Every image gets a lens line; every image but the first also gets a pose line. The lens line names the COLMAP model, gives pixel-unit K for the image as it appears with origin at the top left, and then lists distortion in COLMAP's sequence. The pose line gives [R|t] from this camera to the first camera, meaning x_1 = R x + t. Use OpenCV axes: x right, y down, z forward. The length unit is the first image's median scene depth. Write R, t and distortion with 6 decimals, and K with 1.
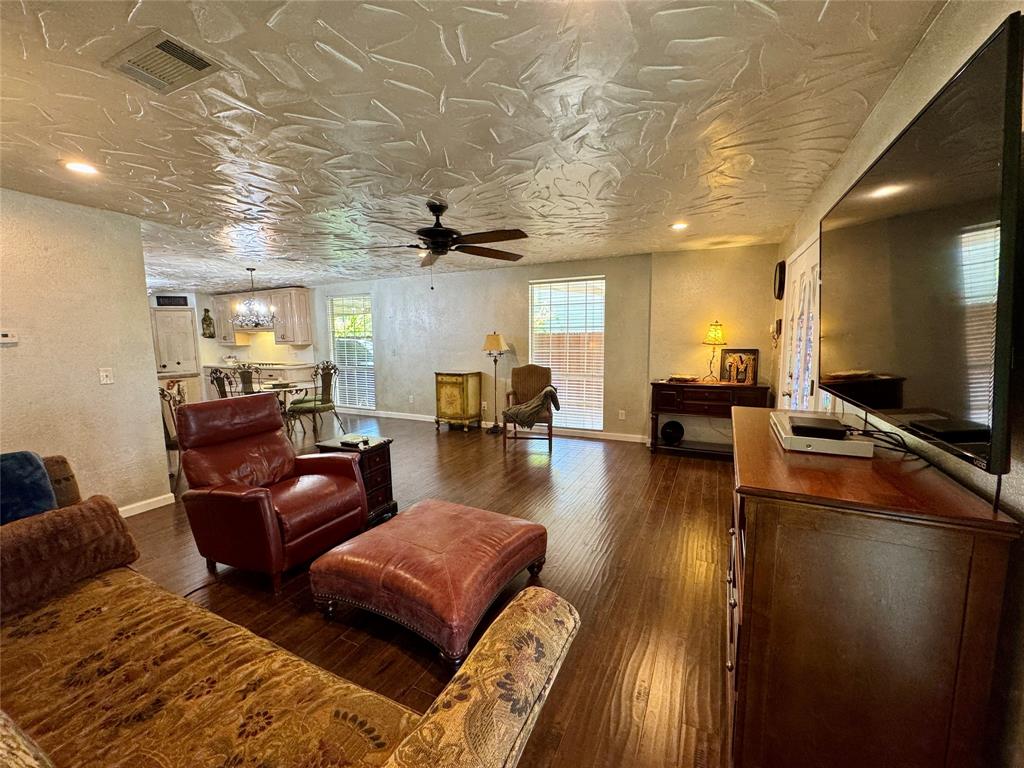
lens RADIAL K [[407.4, 0, 513.8], [0, 407.4, 383.5], [0, 0, 1]] dist [-0.003599, 0.000453]
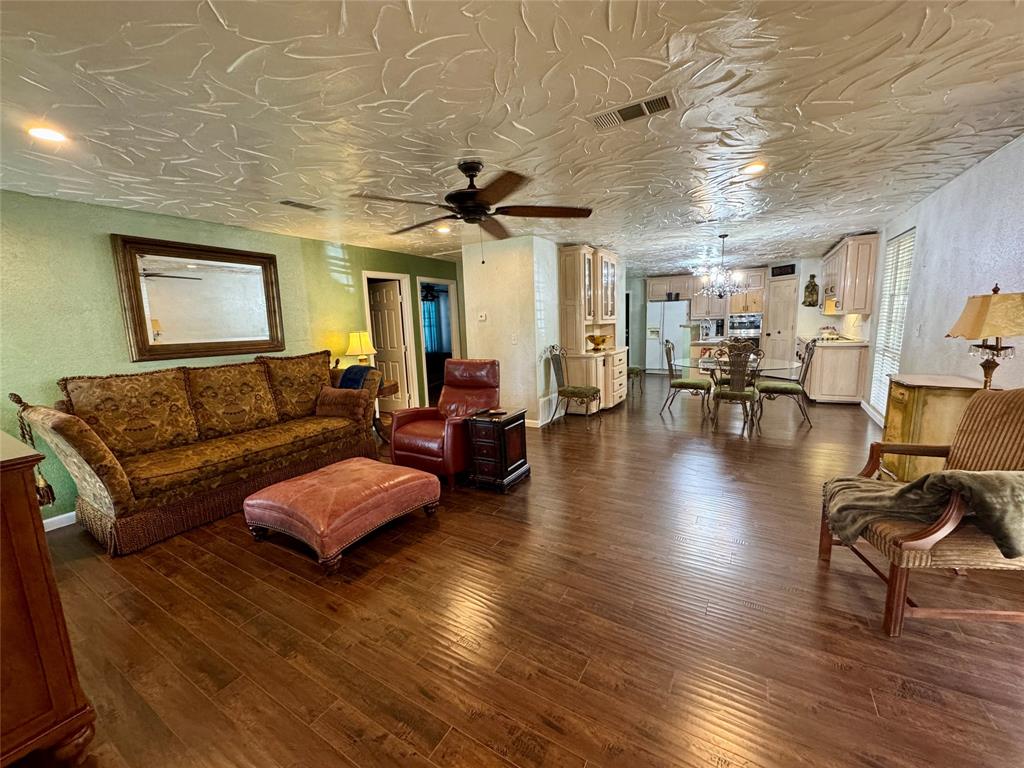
lens RADIAL K [[407.4, 0, 510.8], [0, 407.4, 383.7], [0, 0, 1]] dist [-0.003599, 0.000453]
pose [[-0.089624, 0.168814, -0.981565, 0.294641], [-0.078476, 0.981270, 0.175929, -0.056545], [0.992879, 0.092797, -0.074698, 0.475025]]
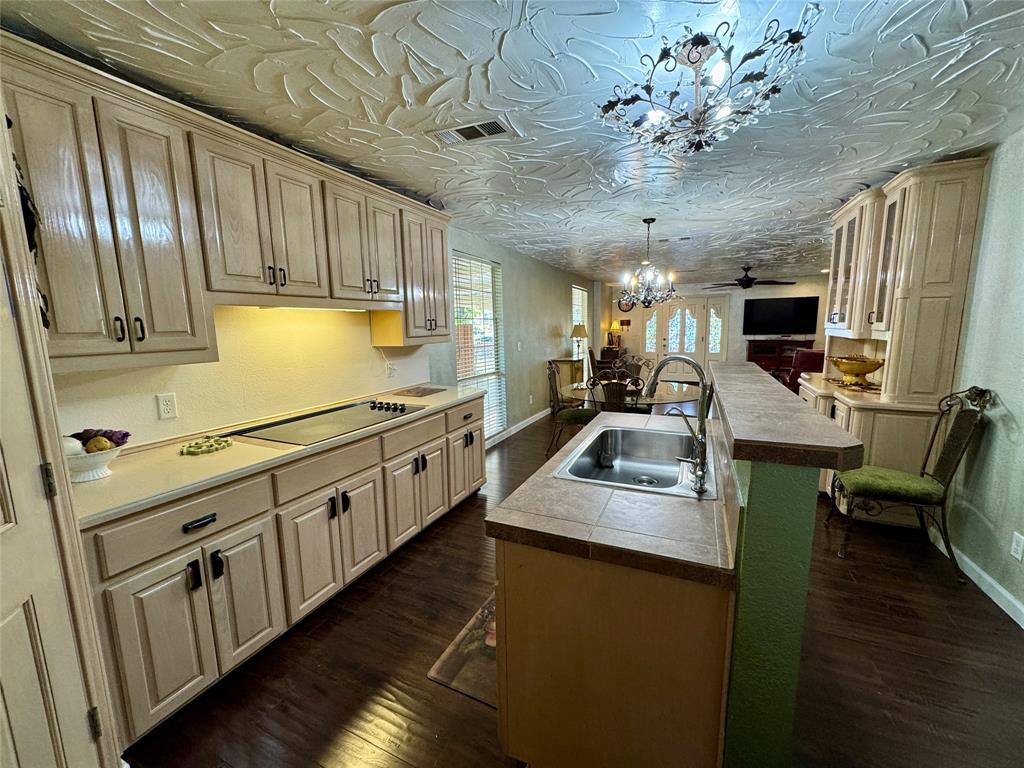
lens RADIAL K [[407.4, 0, 513.4], [0, 407.4, 383.4], [0, 0, 1]] dist [-0.003599, 0.000453]
pose [[-0.023895, -0.127427, 0.991560, -1.041667], [0.127331, 0.983377, 0.129444, -0.104005], [-0.991572, 0.129349, -0.007273, 0.977976]]
